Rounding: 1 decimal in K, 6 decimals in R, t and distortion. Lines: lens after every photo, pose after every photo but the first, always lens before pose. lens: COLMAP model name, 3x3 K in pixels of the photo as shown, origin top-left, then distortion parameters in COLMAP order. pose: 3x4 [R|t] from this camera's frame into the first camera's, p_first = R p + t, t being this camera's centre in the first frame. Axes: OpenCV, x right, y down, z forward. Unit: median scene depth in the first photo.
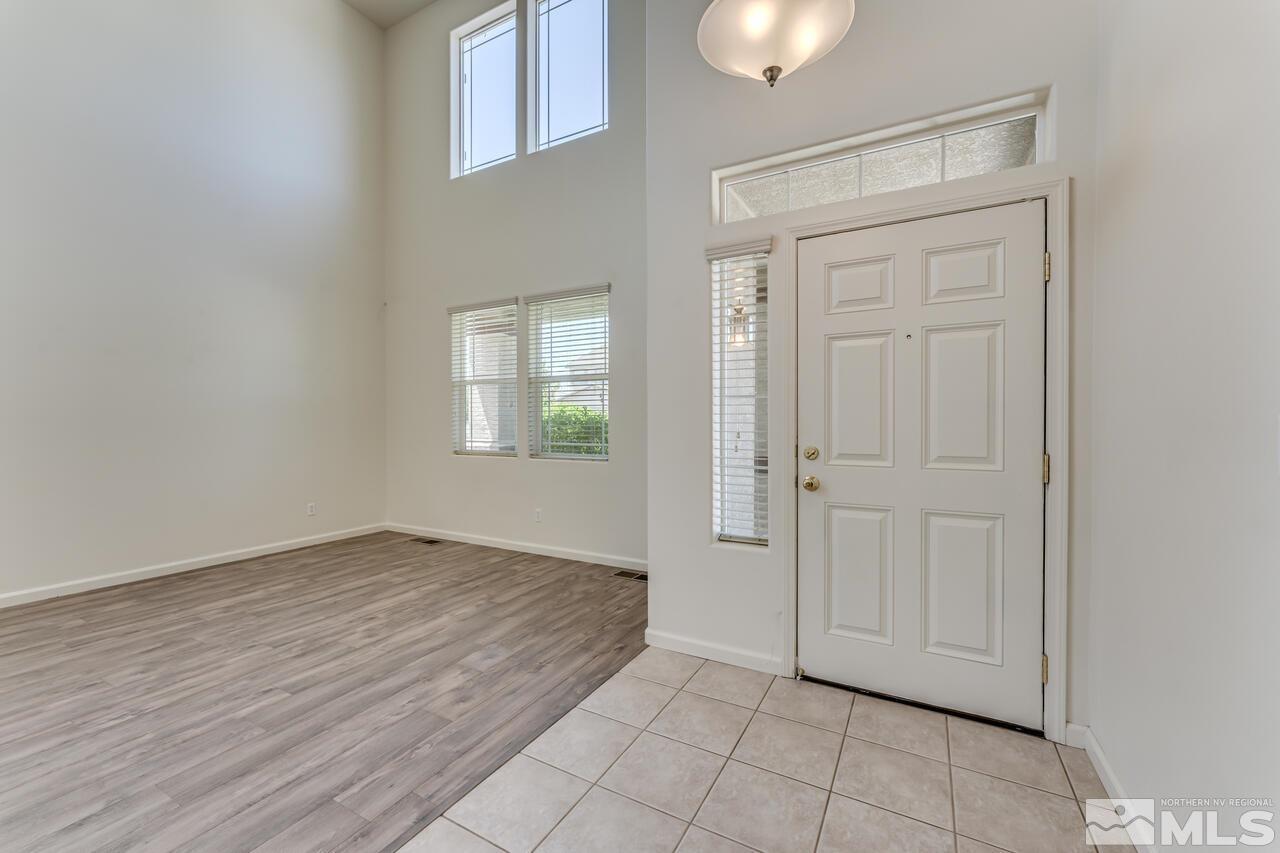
lens RADIAL K [[514.8, 0, 639.1], [0, 514.8, 427.3], [0, 0, 1]] dist [0.000007, -0.000168]
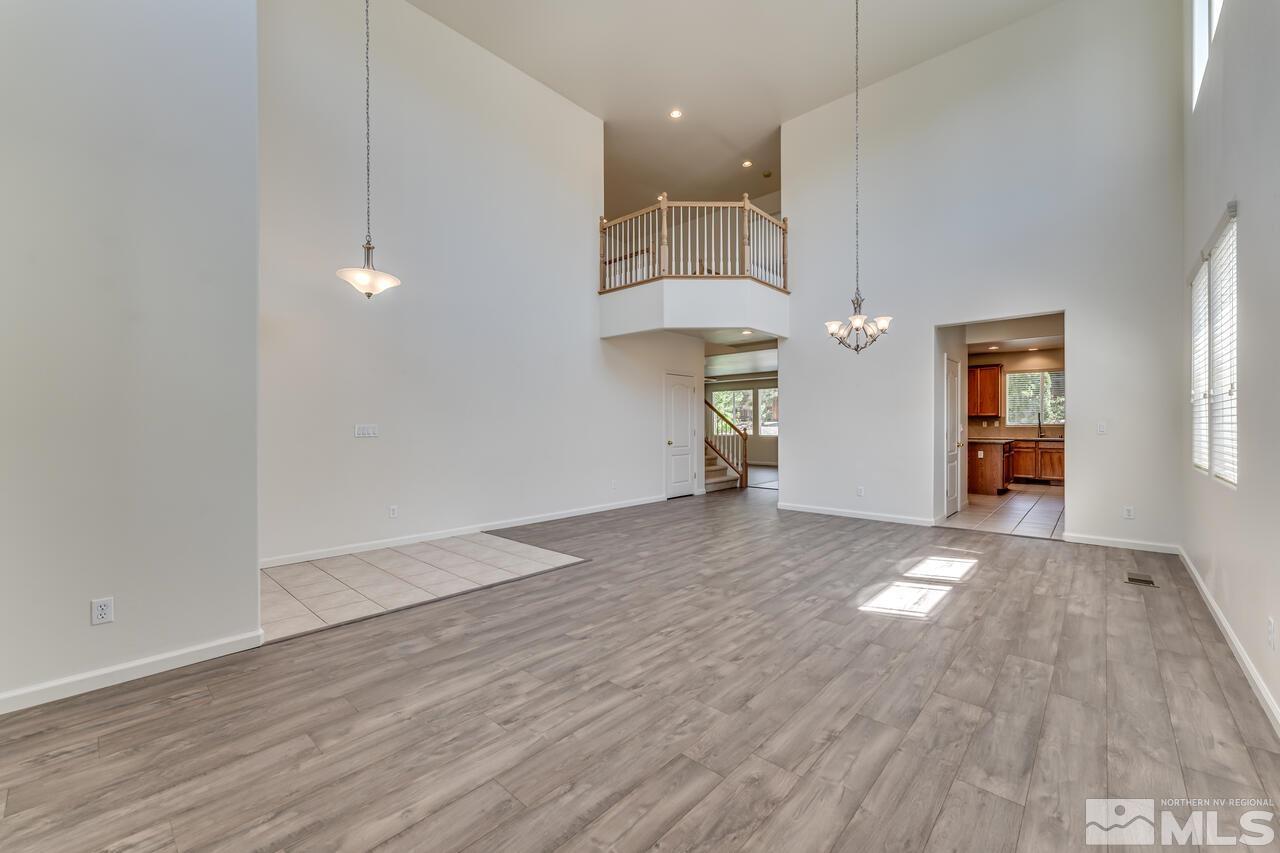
lens RADIAL K [[514.8, 0, 642.7], [0, 514.8, 420.2], [0, 0, 1]] dist [0.000007, -0.000168]
pose [[-0.973163, 0.002137, 0.230106, -0.908909], [0.001790, 0.999997, -0.001716, -0.017994], [-0.230109, -0.001258, -0.973164, 1.731672]]
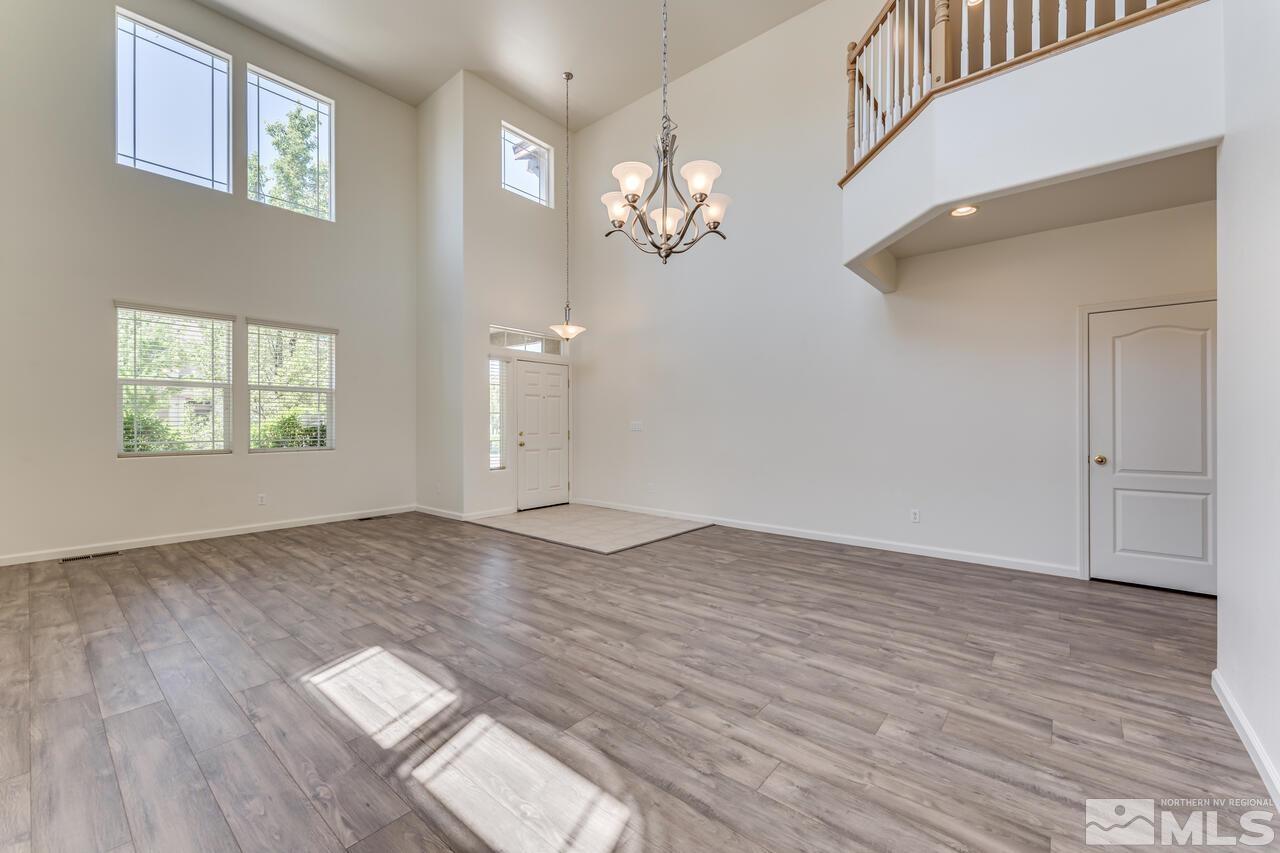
lens RADIAL K [[514.8, 0, 632.0], [0, 514.8, 422.8], [0, 0, 1]] dist [0.000007, -0.000168]
pose [[0.203613, -0.001220, 0.979051, -1.955252], [0.008482, 0.999964, -0.000518, -0.004359], [-0.979015, 0.008409, 0.203616, -0.183087]]
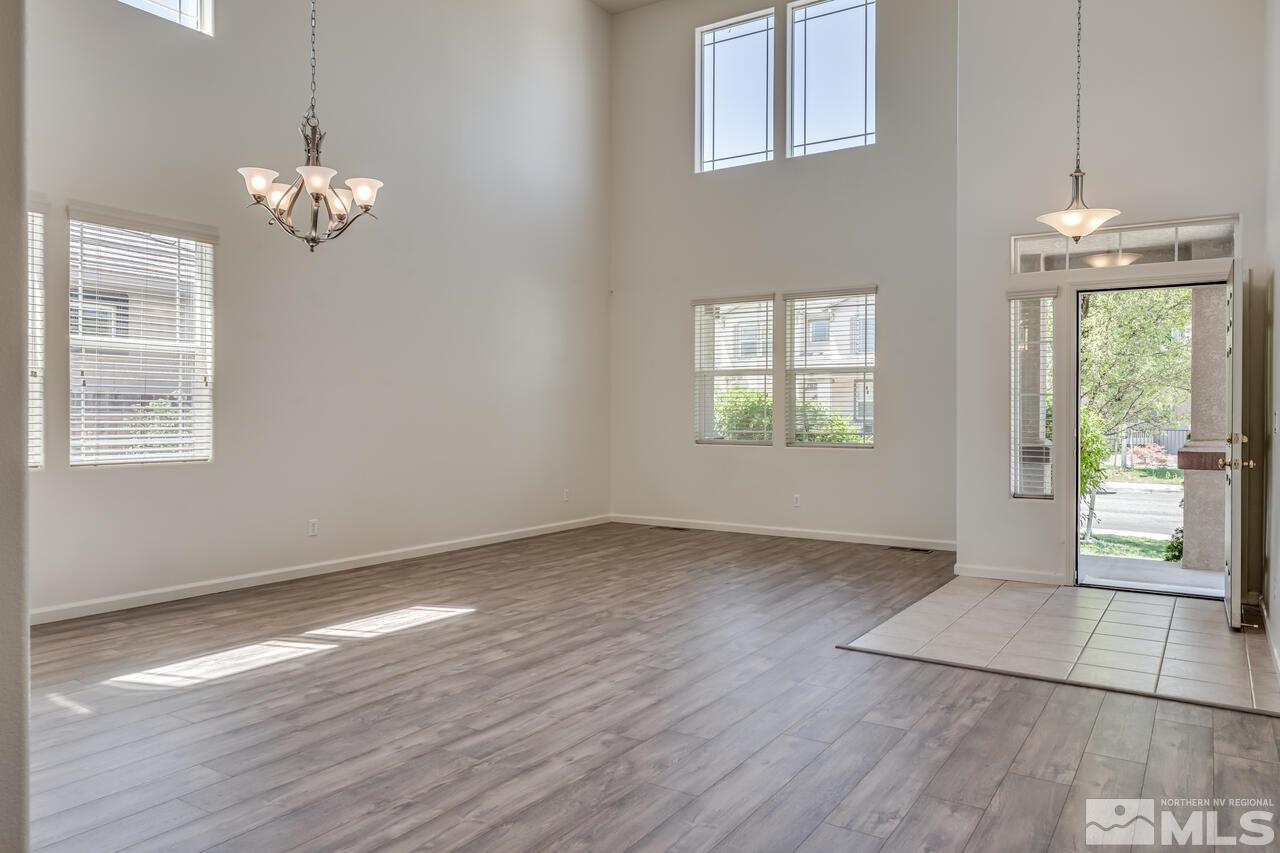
lens RADIAL K [[884.4, 0, 631.7], [0, 884.4, 420.0], [0, 0, 1]] dist [0.000875, -0.002378]
pose [[0.996822, 0.002982, -0.079611, -0.628852], [-0.002953, 0.999996, 0.000485, 0.009759], [0.079612, -0.000249, 0.996826, -1.351066]]
